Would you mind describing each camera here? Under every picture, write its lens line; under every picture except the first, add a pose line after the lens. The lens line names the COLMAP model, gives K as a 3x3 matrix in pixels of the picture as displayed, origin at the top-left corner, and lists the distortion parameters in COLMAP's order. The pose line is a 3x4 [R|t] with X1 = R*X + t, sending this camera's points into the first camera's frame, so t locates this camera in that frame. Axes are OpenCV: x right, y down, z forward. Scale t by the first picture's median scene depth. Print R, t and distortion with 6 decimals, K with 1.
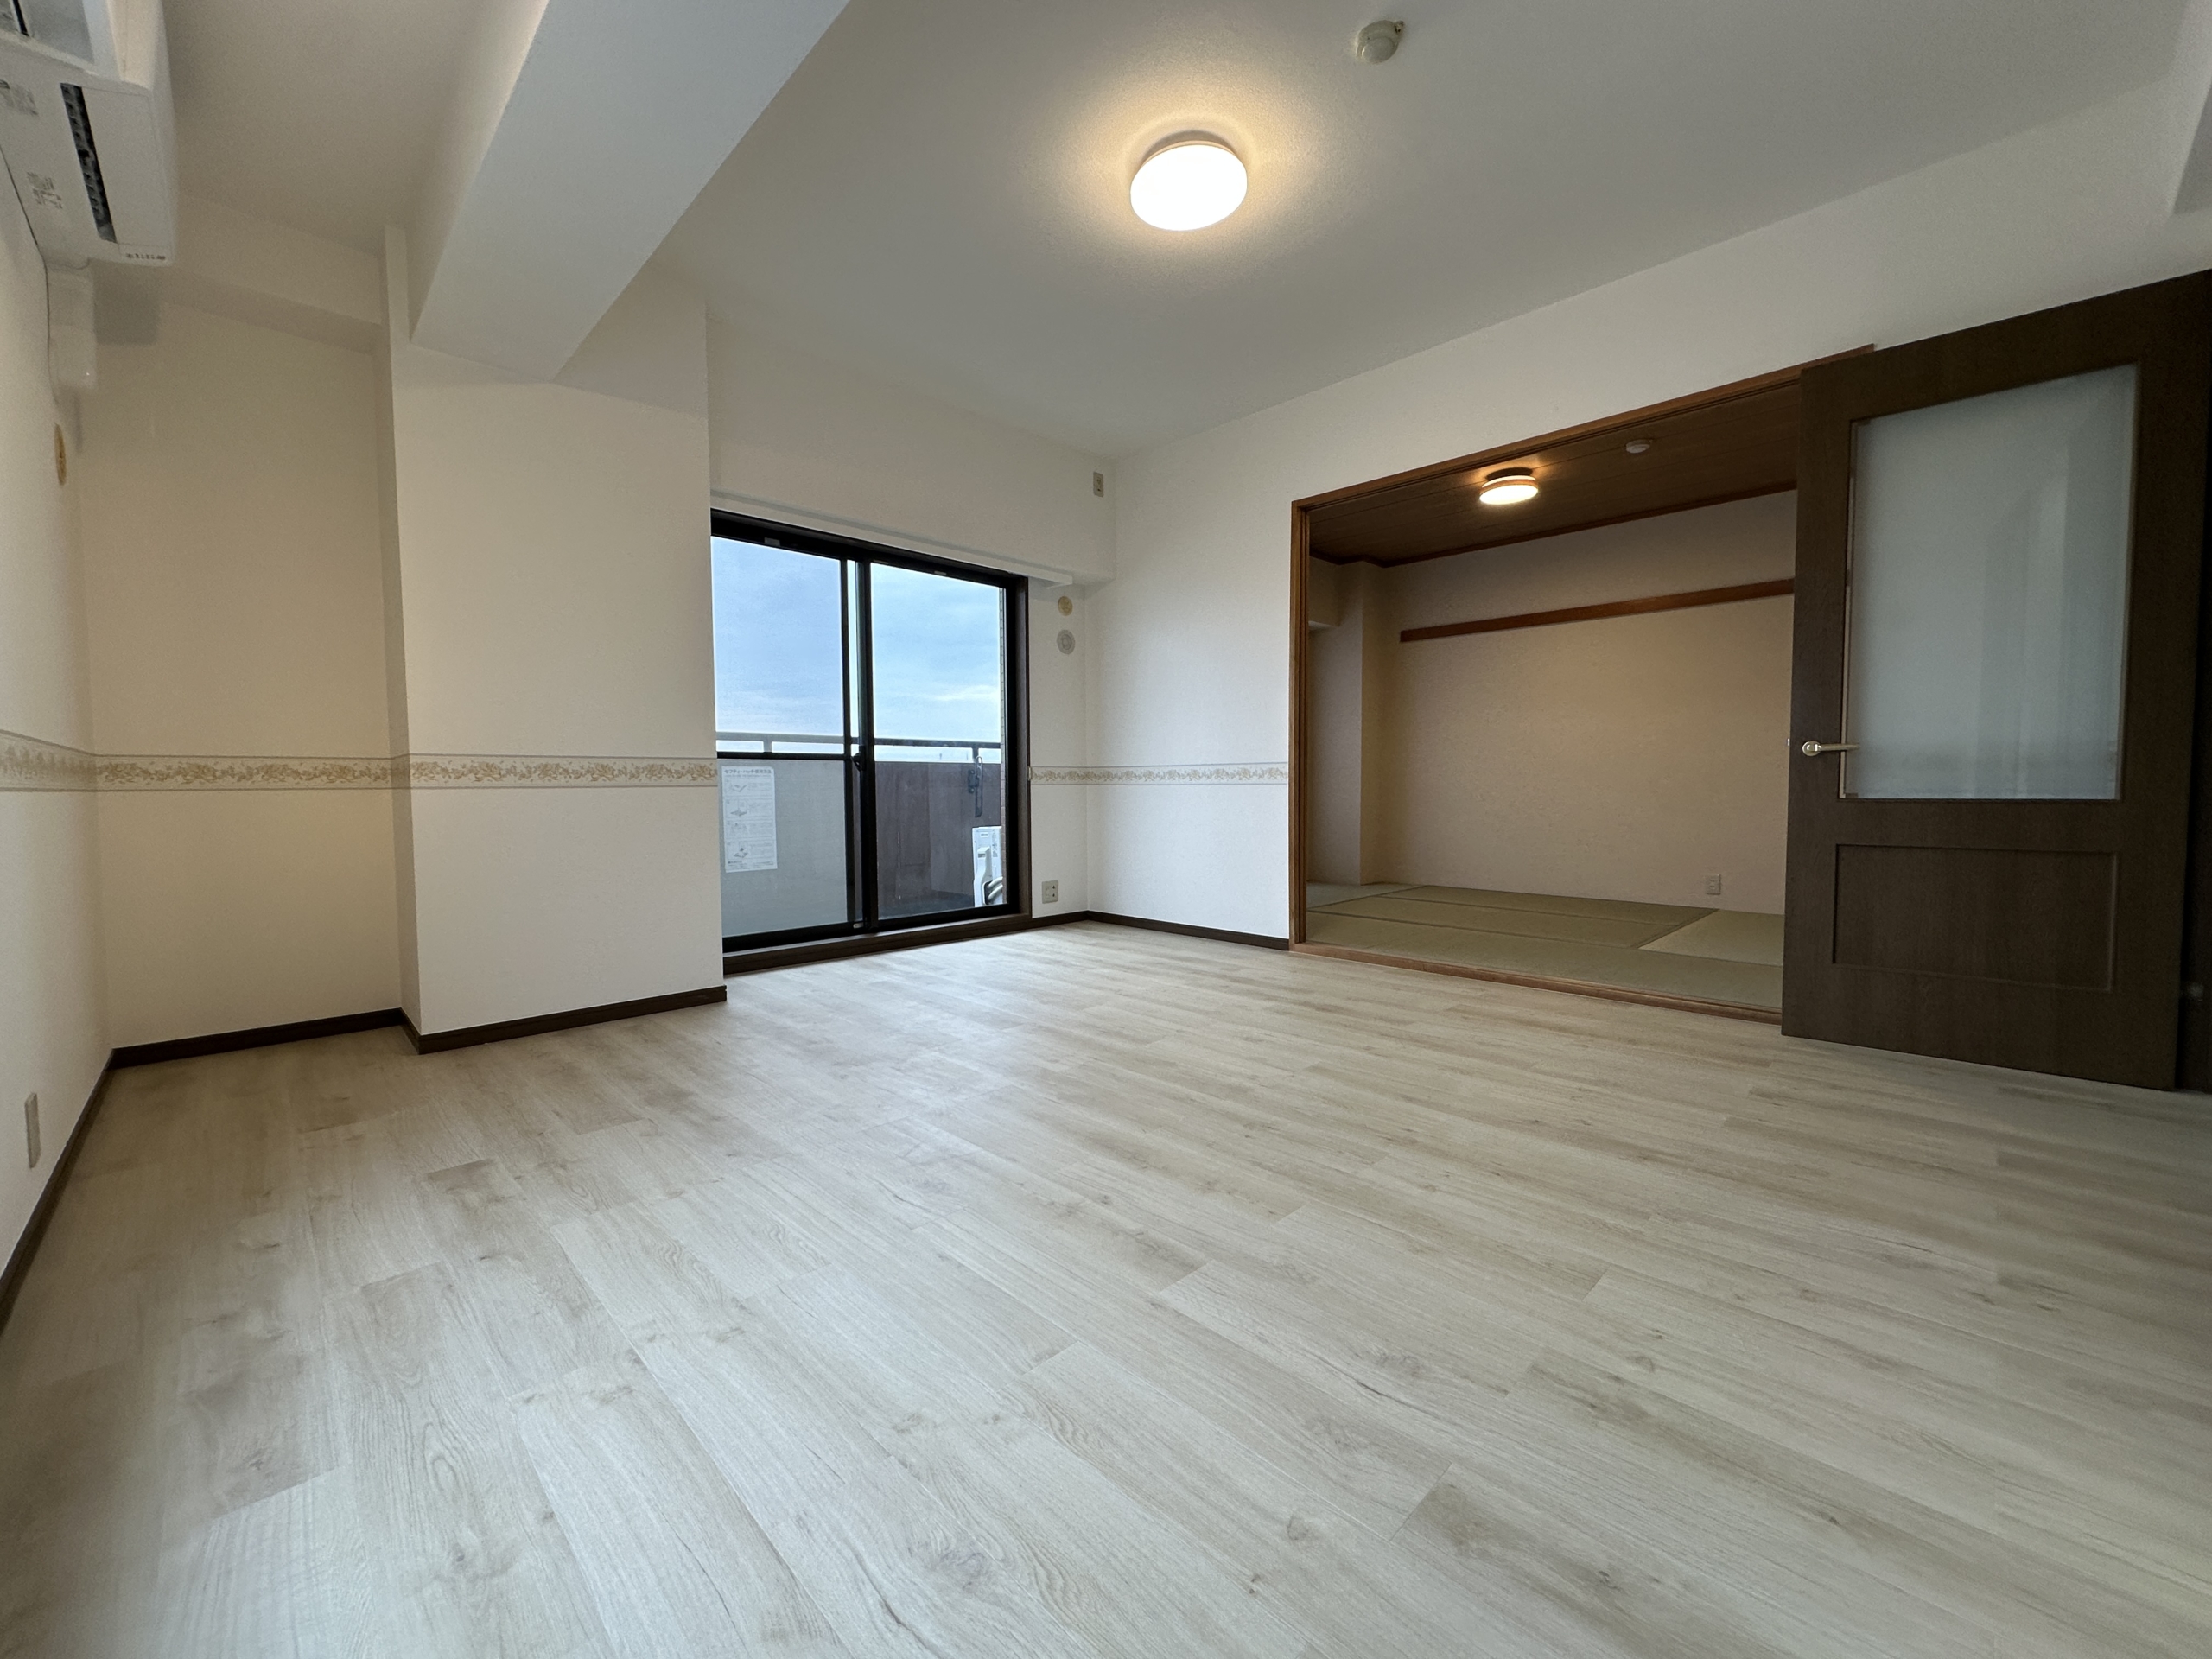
lens RADIAL K [[893.4, 0, 1103.2], [0, 893.4, 828.3], [0, 0, 1]] dist [-0.001400, 0.000264]
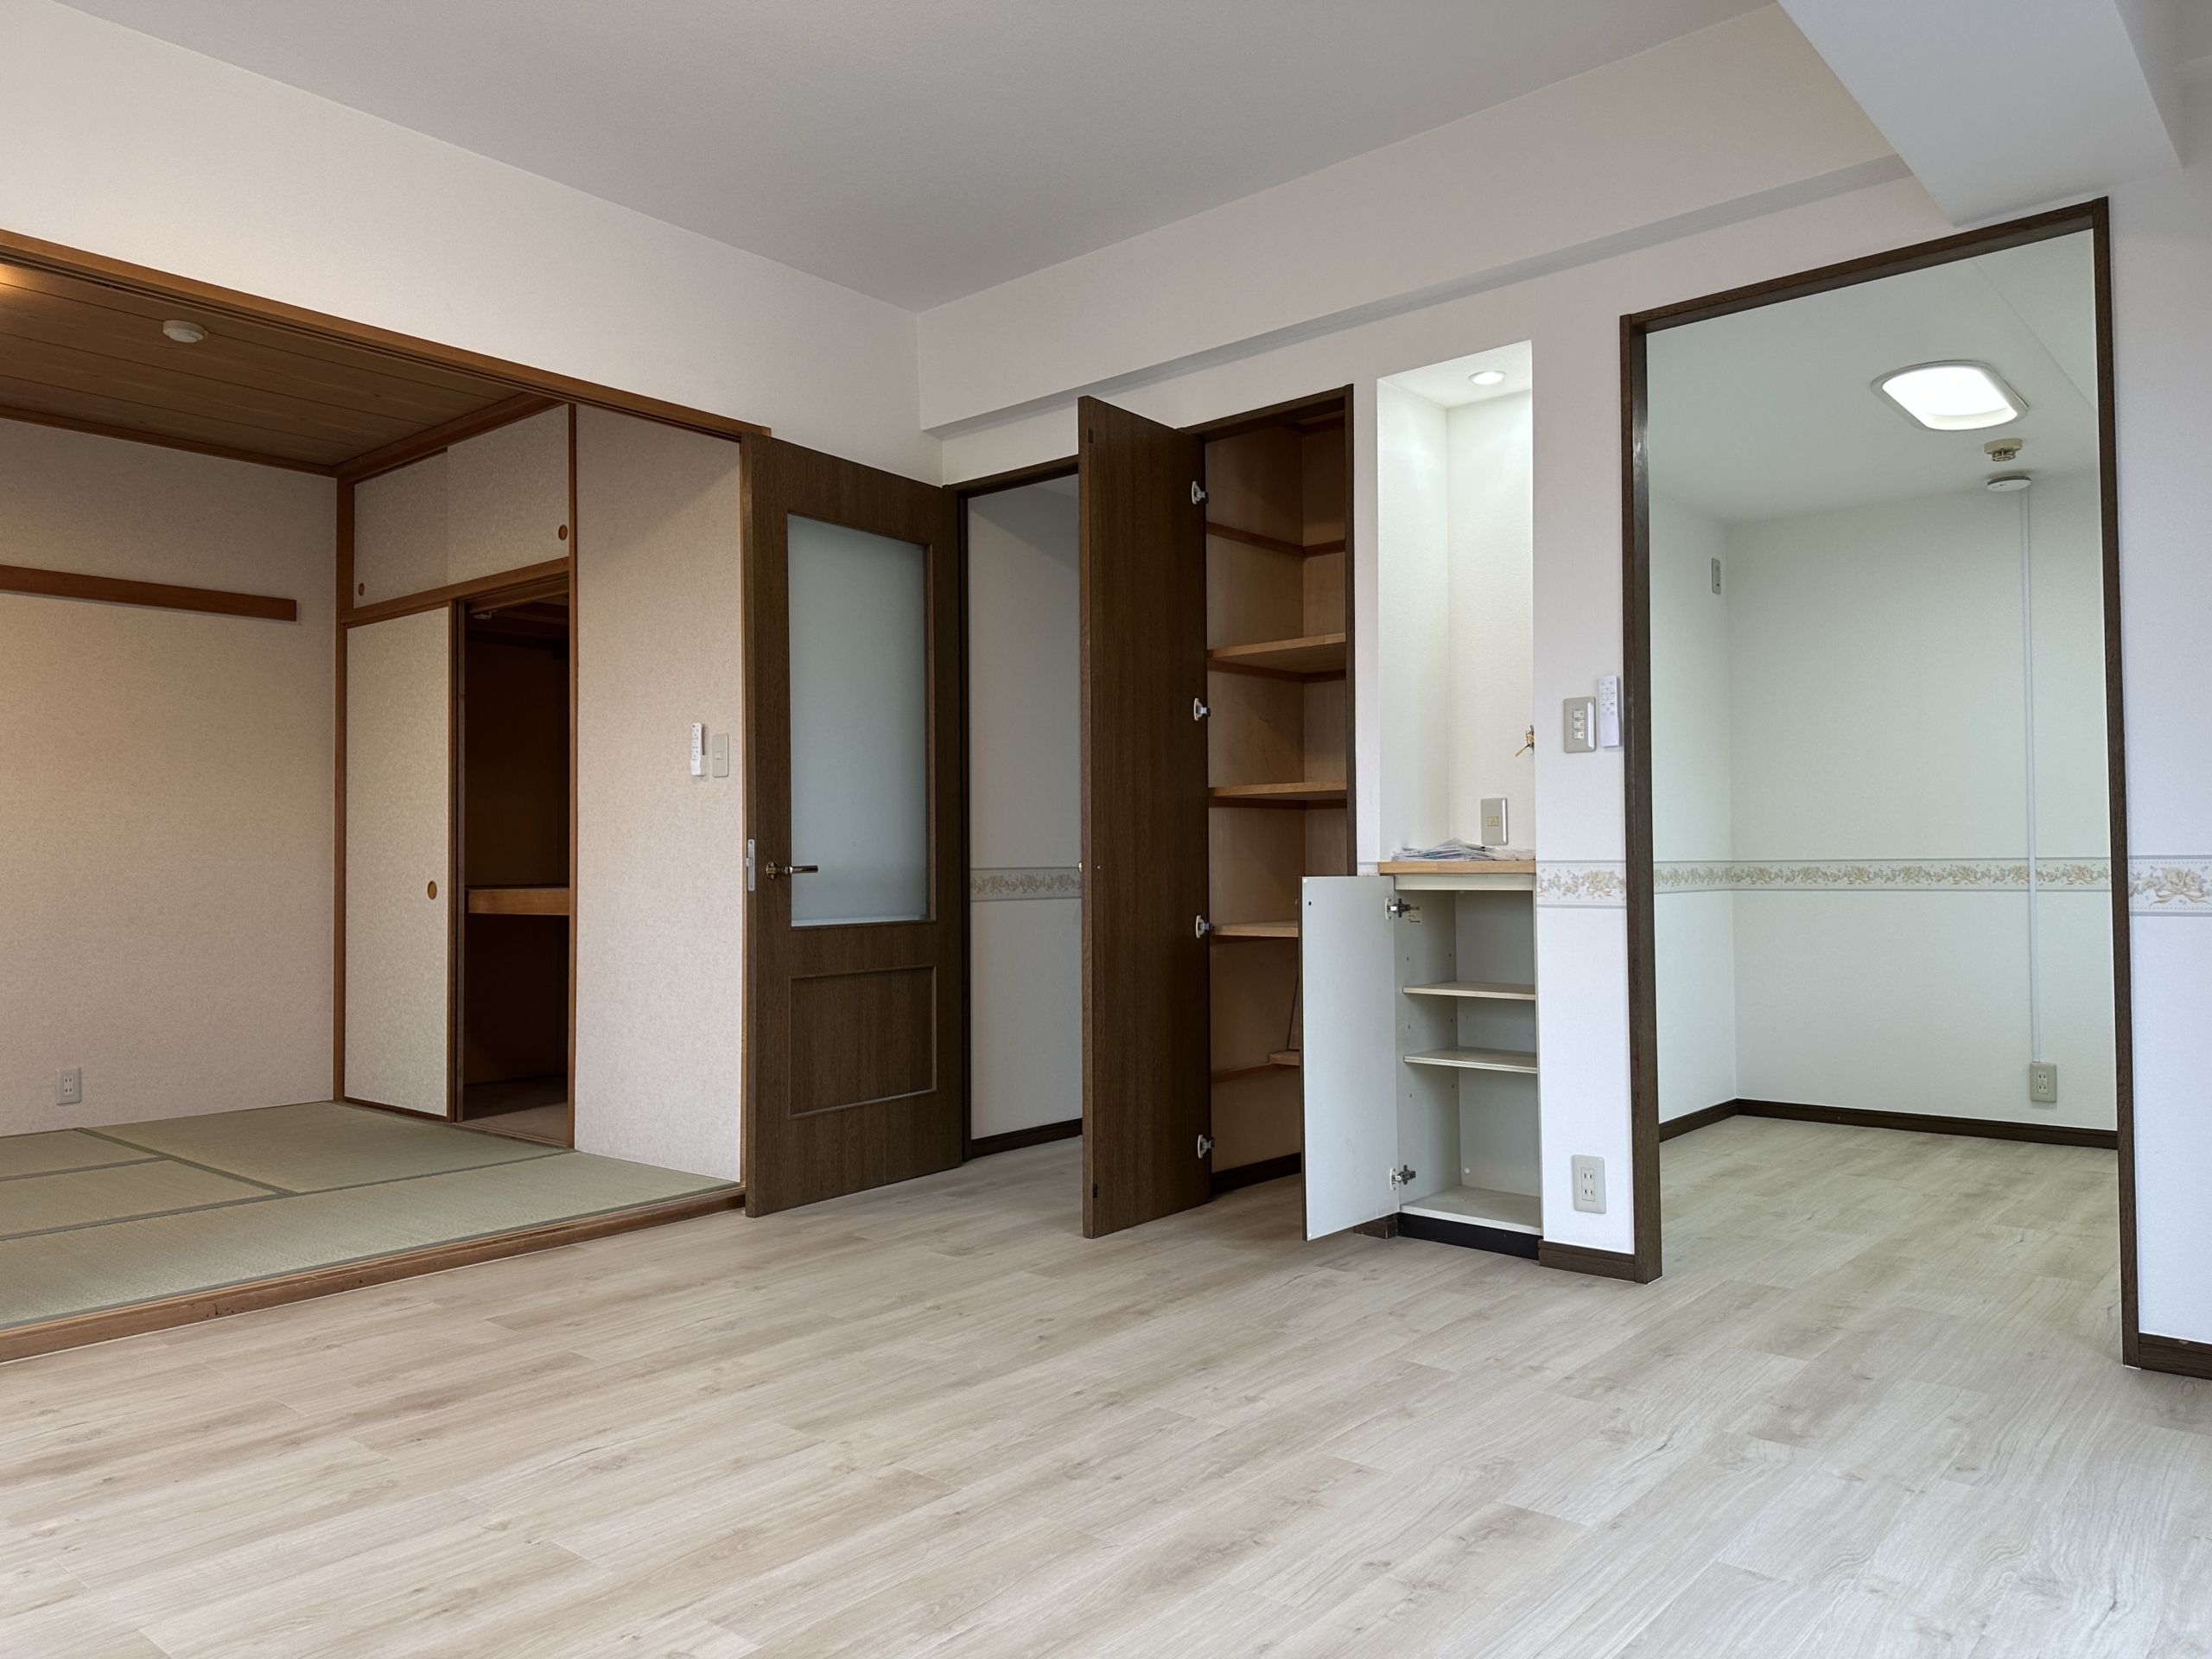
lens RADIAL K [[1575.7, 0, 1110.0], [0, 1575.7, 825.8], [0, 0, 1]] dist [0.033363, -0.031538]
pose [[-0.098133, 0.028618, 0.994762, -1.030334], [0.054417, 0.998245, -0.023349, -0.107903], [-0.993684, 0.051841, -0.099518, 1.122239]]
